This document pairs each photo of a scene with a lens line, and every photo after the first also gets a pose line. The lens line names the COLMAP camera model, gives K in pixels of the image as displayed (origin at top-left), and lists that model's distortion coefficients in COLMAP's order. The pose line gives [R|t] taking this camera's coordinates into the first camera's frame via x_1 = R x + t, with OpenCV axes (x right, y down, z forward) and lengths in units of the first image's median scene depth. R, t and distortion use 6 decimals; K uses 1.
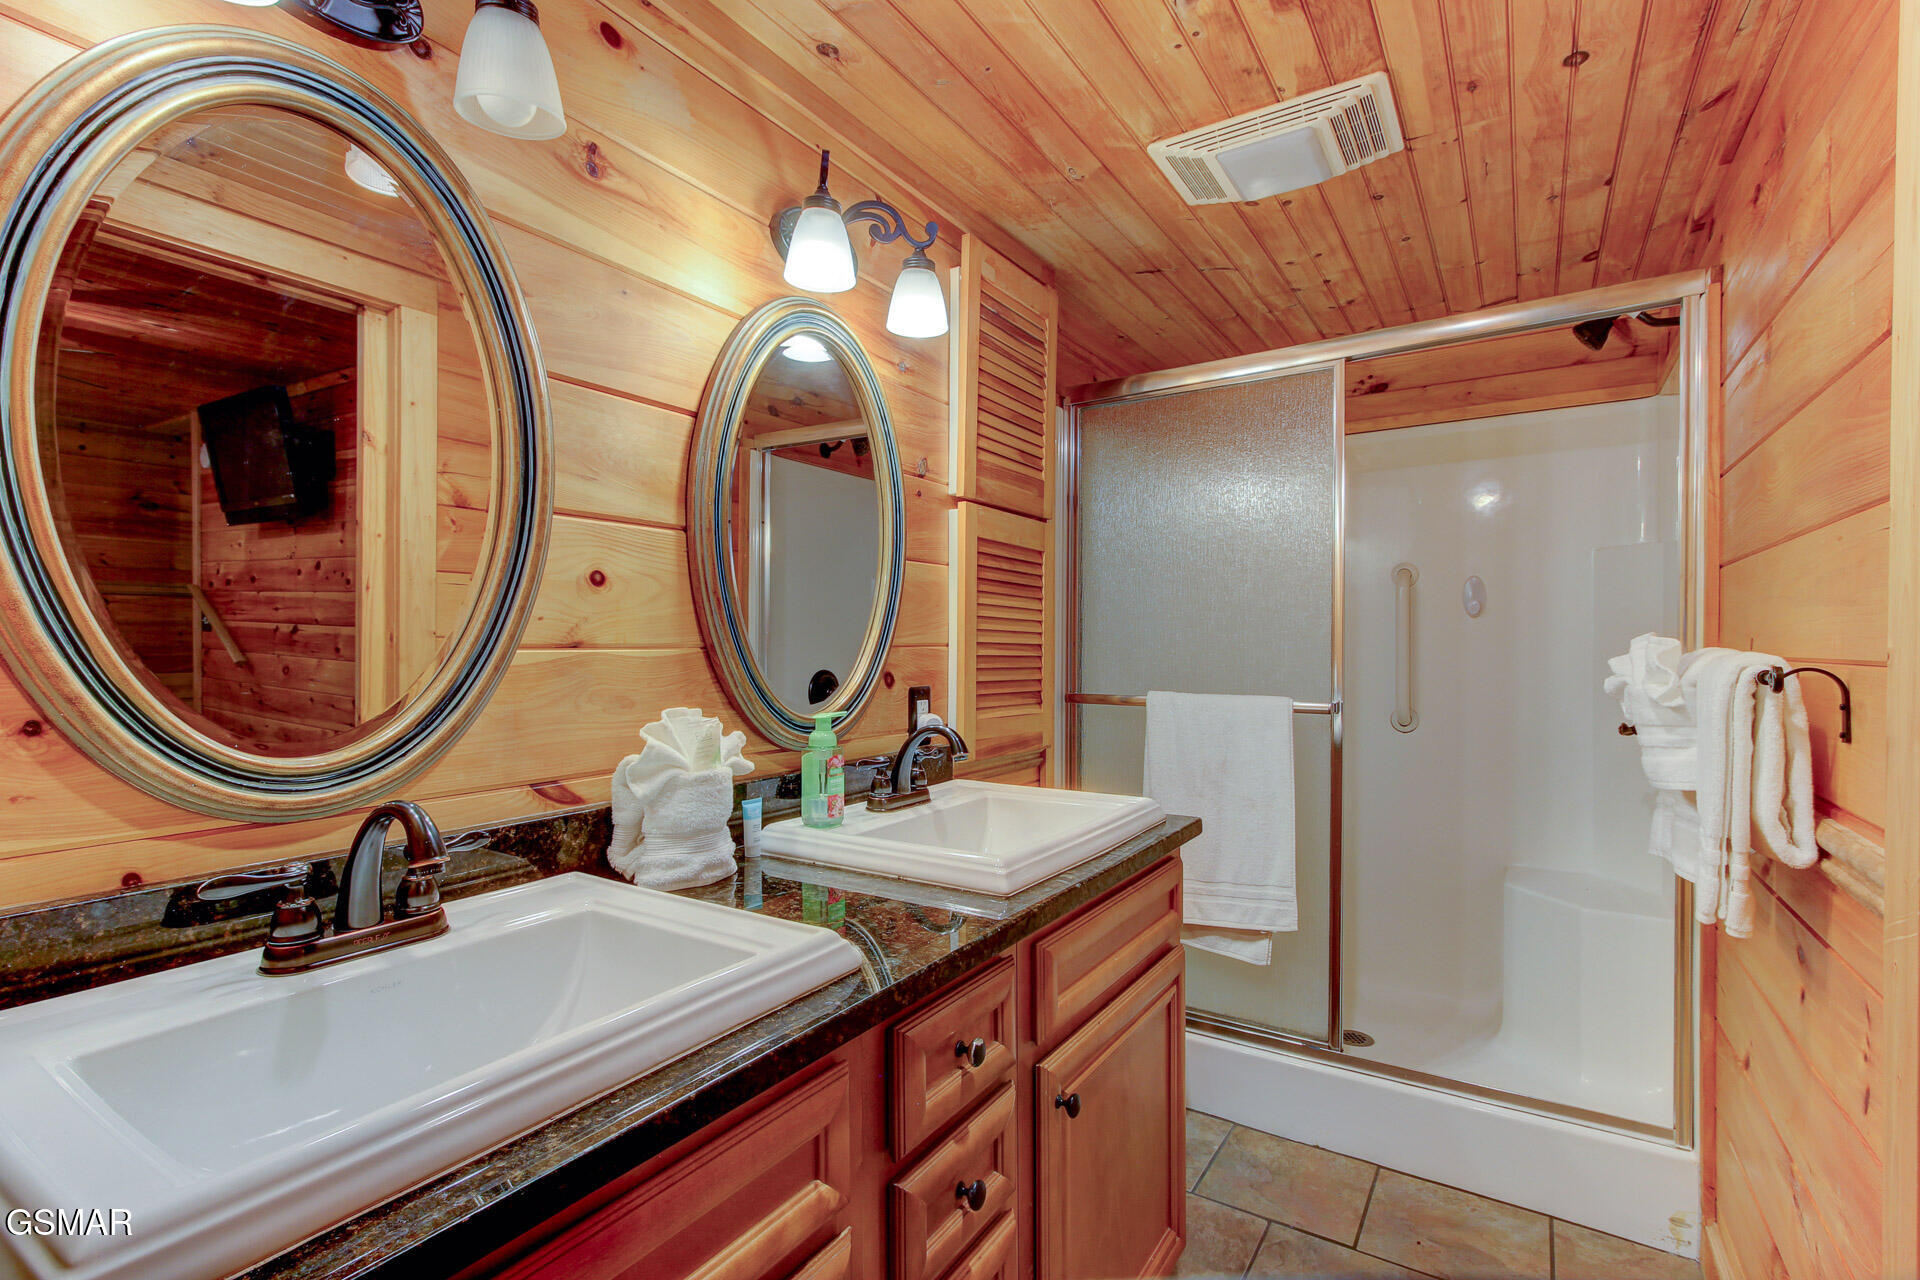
lens RADIAL K [[881.0, 0, 956.1], [0, 881.0, 641.1], [0, 0, 1]] dist [-0.004490, 0.005135]
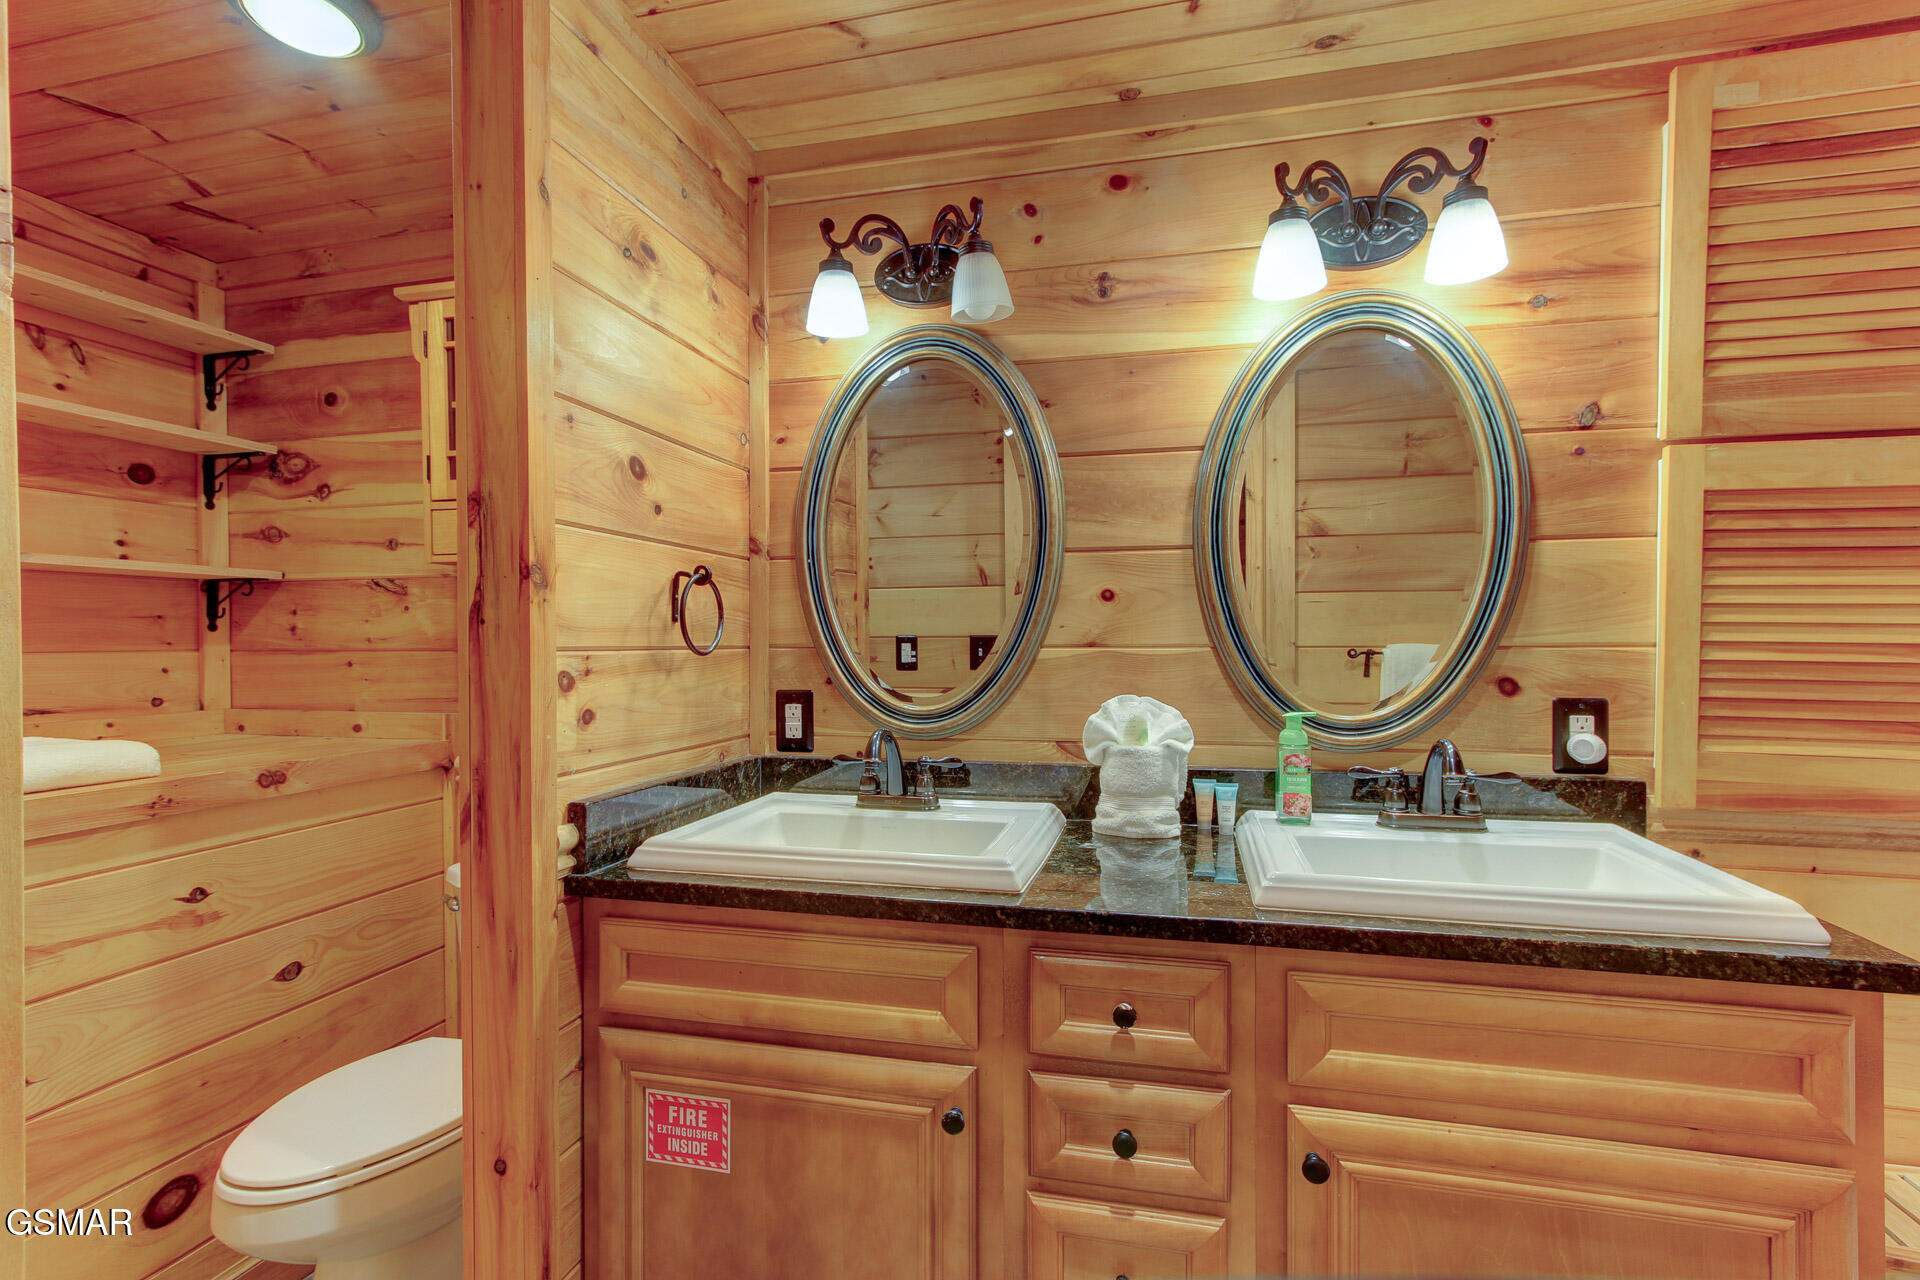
lens RADIAL K [[881.0, 0, 976.8], [0, 881.0, 641.2], [0, 0, 1]] dist [-0.004490, 0.005135]
pose [[0.332668, -0.001582, -0.943043, 0.672247], [0.004352, 0.999991, -0.000143, -0.001698], [0.943034, -0.004057, 0.332672, 0.309878]]
